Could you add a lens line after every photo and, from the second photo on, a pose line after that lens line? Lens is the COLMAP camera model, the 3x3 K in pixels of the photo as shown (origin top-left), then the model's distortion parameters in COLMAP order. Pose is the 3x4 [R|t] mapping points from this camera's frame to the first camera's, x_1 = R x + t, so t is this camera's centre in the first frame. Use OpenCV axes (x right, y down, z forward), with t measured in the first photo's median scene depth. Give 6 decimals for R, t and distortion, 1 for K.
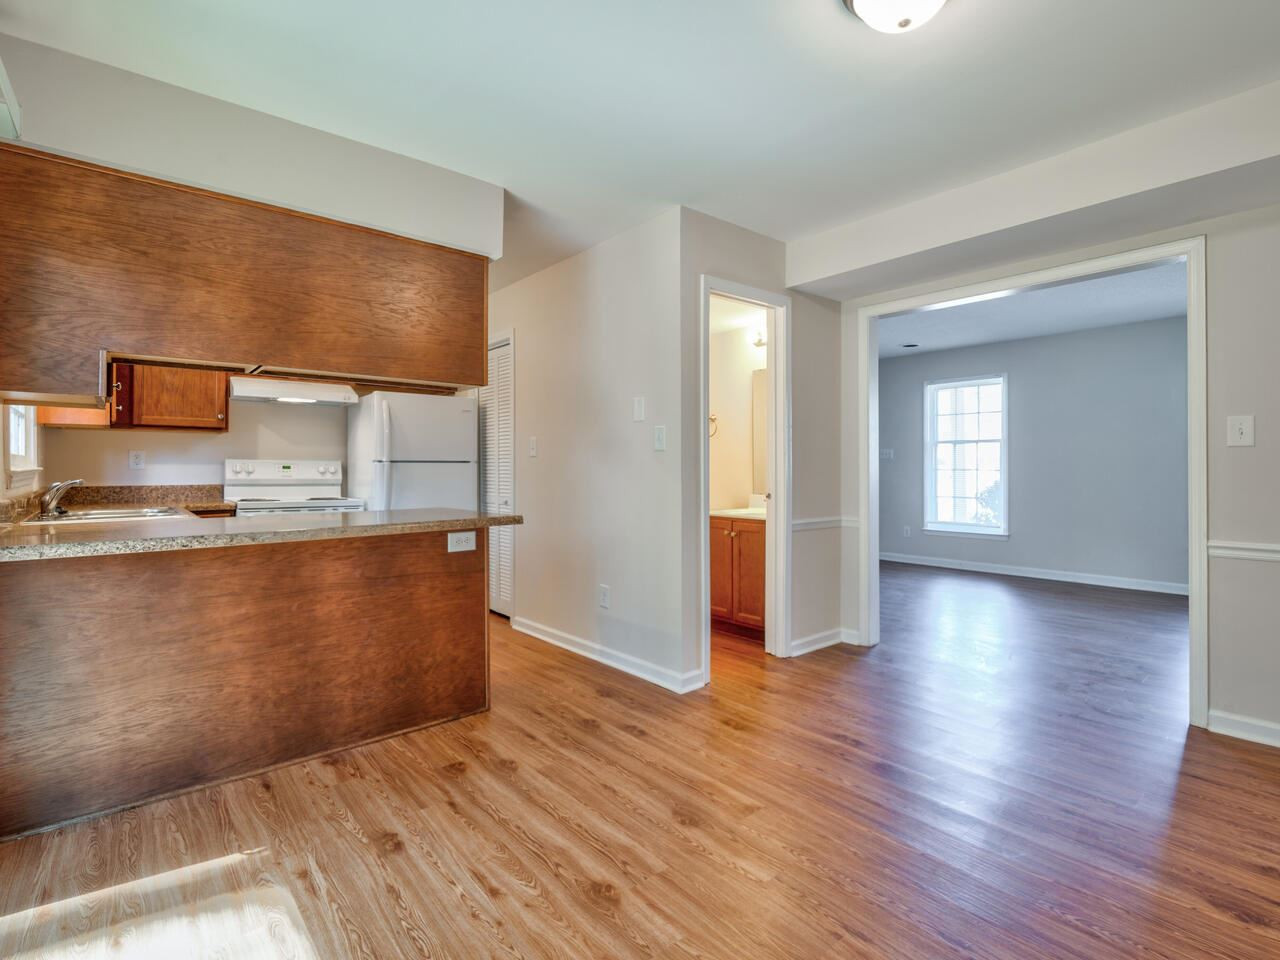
lens RADIAL K [[628.9, 0, 642.4], [0, 628.9, 473.6], [0, 0, 1]] dist [0.000477, 0.000087]
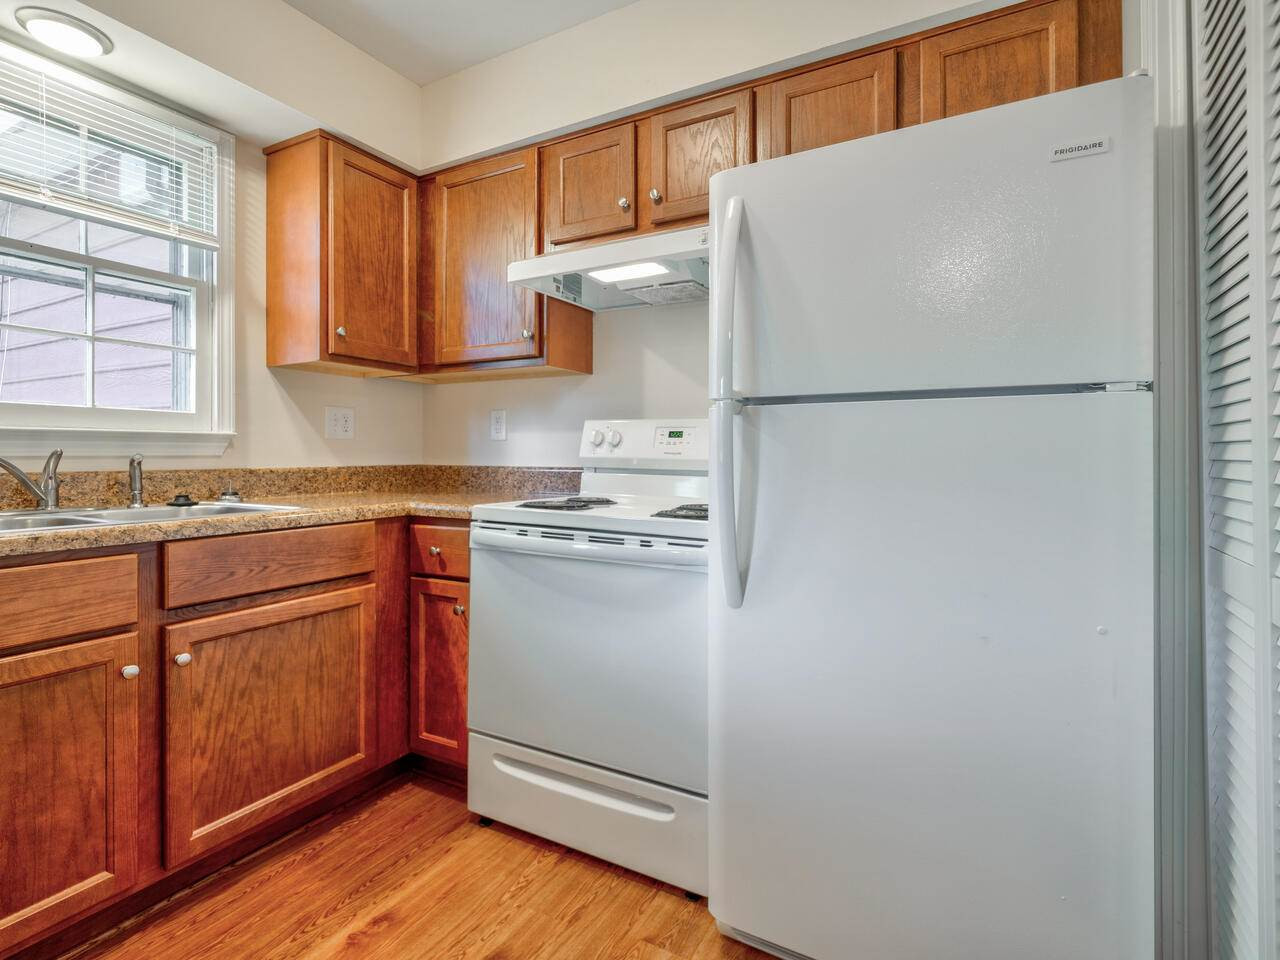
lens RADIAL K [[649.6, 0, 638.4], [0, 649.6, 452.0], [0, 0, 1]] dist [0.000237, 0.000216]
pose [[0.358474, -0.001354, -0.933539, -0.147072], [-0.012469, 0.999903, -0.006239, 0.007439], [0.933456, 0.013877, 0.358422, 0.903183]]
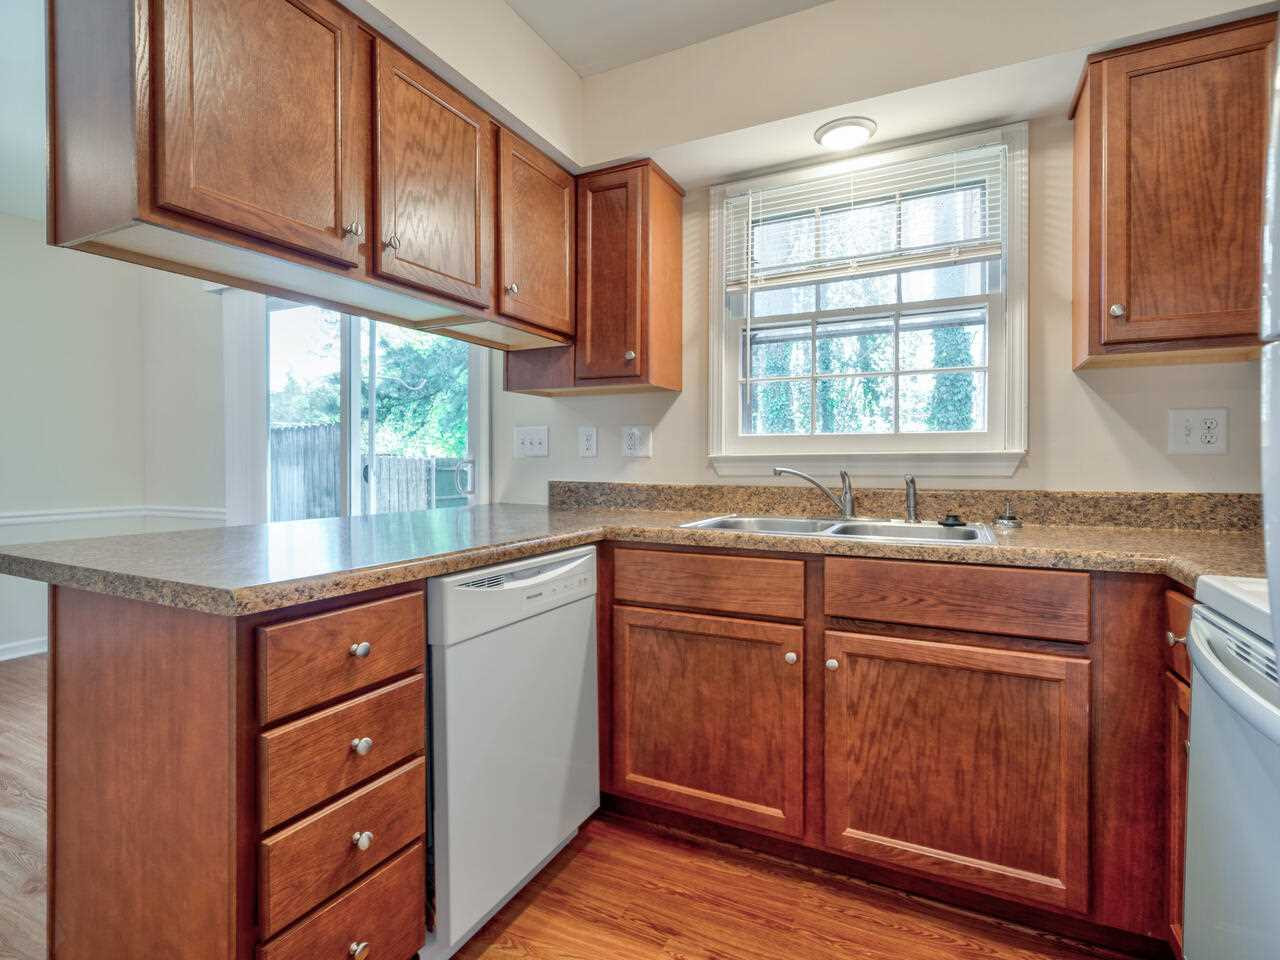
lens RADIAL K [[641.9, 0, 644.2], [0, 641.9, 464.8], [0, 0, 1]] dist [-0.001127, -0.000313]
pose [[-0.918158, 0.005893, -0.396171, -0.312101], [-0.001239, 0.999842, 0.017746, -0.004902], [0.396213, 0.016785, -0.918005, 1.106770]]
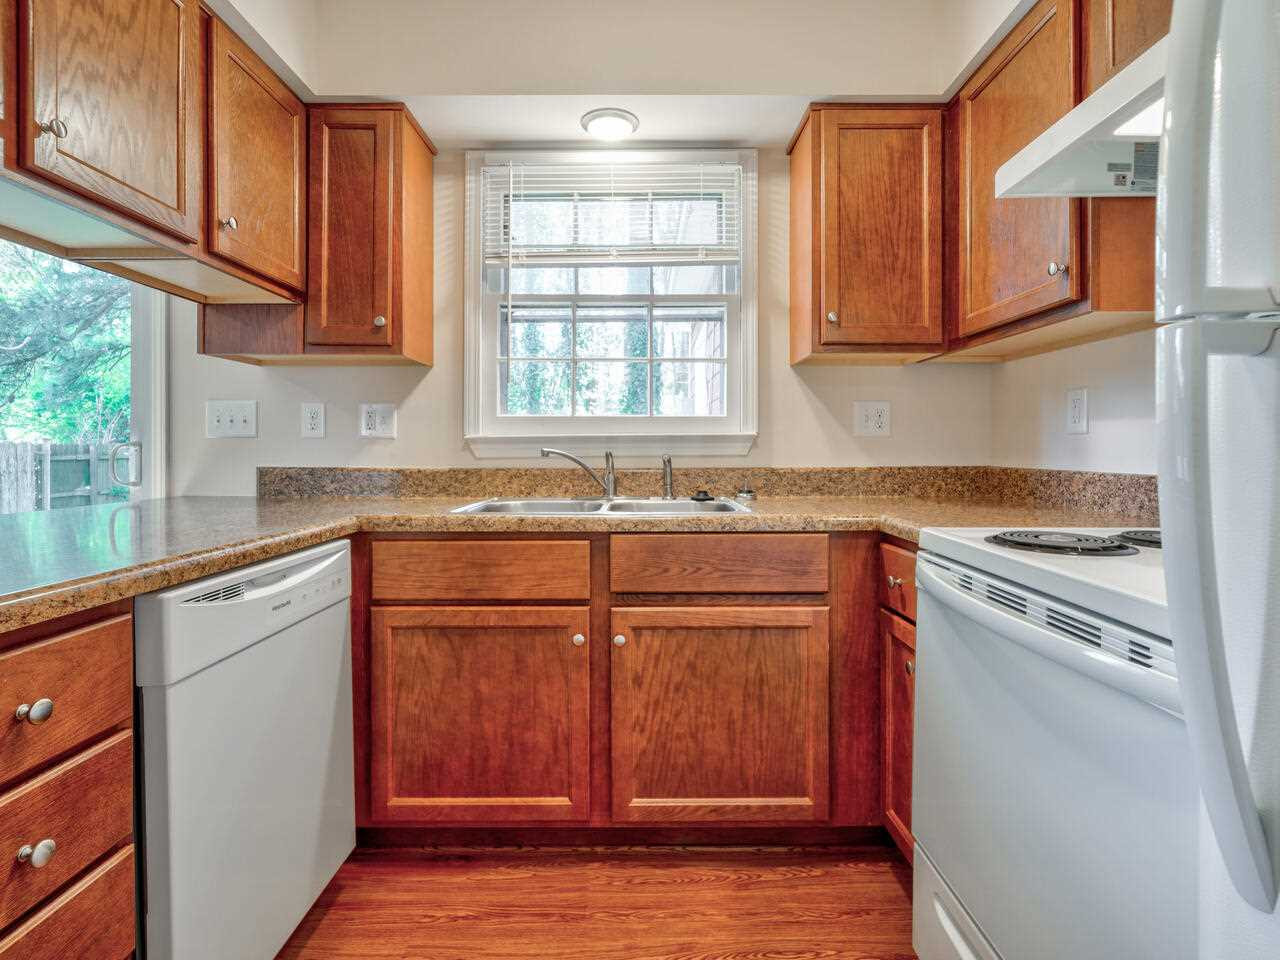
lens RADIAL K [[634.4, 0, 644.2], [0, 634.4, 448.7], [0, 0, 1]] dist [-0.001809, -0.000095]
pose [[-0.643404, 0.004214, -0.765515, -0.282477], [-0.005084, 0.999939, 0.009778, 0.001157], [0.765510, 0.010183, -0.643344, 1.058337]]
